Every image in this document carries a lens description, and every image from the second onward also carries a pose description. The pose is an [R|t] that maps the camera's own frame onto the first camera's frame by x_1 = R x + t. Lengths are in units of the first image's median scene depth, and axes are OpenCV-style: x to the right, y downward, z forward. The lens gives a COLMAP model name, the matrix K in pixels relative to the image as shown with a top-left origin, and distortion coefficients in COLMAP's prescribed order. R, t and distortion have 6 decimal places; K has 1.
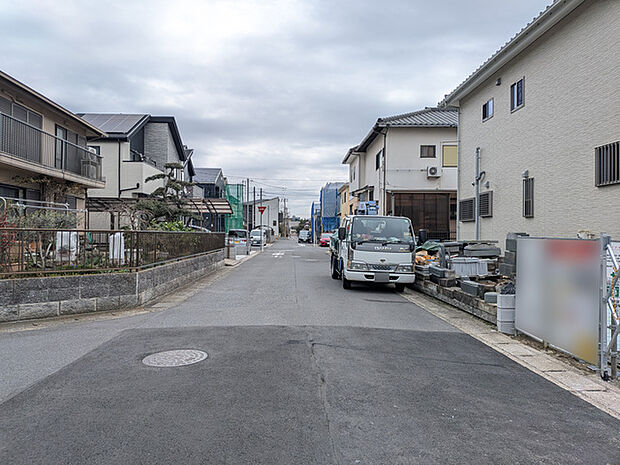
lens RADIAL K [[446.1, 0, 310.7], [0, 446.1, 232.4], [0, 0, 1]] dist [0.012067, -0.029106]
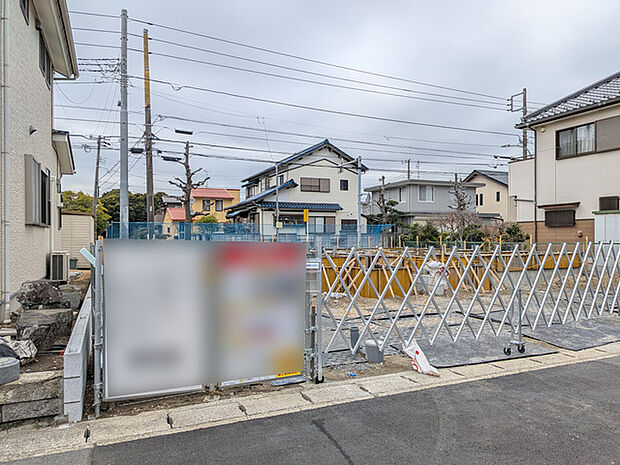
lens RADIAL K [[446.1, 0, 288.3], [0, 446.1, 235.5], [0, 0, 1]] dist [0.012067, -0.029106]
pose [[-0.377078, 0.000100, 0.926182, -0.022966], [-0.002693, 0.999996, -0.001204, 0.000294], [-0.926178, -0.002949, -0.377076, 0.139312]]
